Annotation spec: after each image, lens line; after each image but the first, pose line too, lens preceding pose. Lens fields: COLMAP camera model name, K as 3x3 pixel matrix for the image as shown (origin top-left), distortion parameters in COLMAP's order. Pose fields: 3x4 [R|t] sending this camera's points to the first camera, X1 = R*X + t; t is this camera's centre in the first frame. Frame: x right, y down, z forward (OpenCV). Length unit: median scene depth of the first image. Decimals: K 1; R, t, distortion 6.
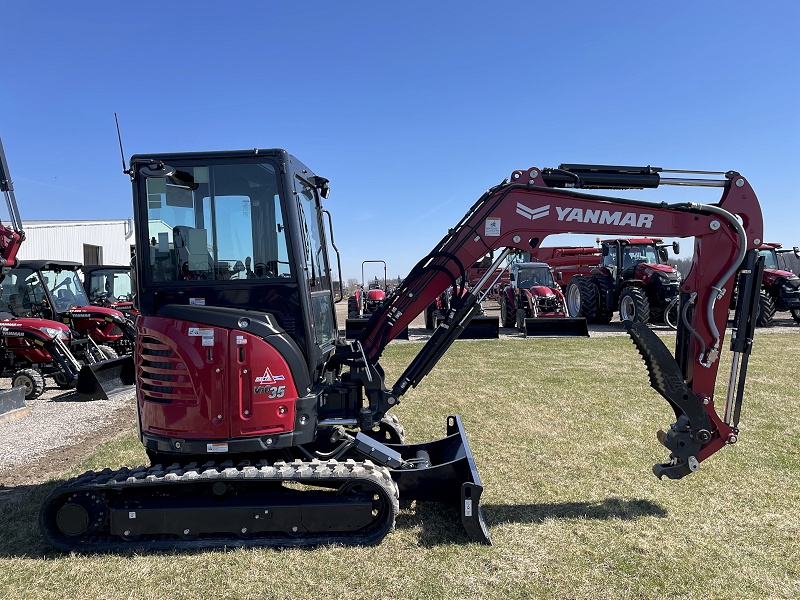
lens RADIAL K [[600.2, 0, 406.1], [0, 600.2, 298.4], [0, 0, 1]] dist [0.079764, -0.102022]
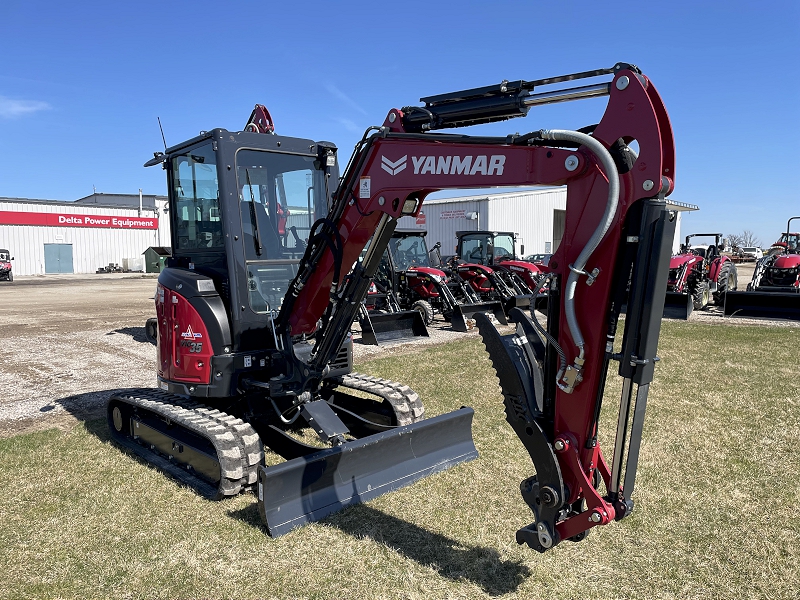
lens RADIAL K [[600.2, 0, 406.1], [0, 600.2, 298.4], [0, 0, 1]] dist [0.079764, -0.102022]
pose [[0.708863, 0.064732, -0.702369, 0.805602], [-0.020496, 0.997250, 0.071223, -0.024875], [0.705048, -0.036091, 0.708240, 0.441204]]
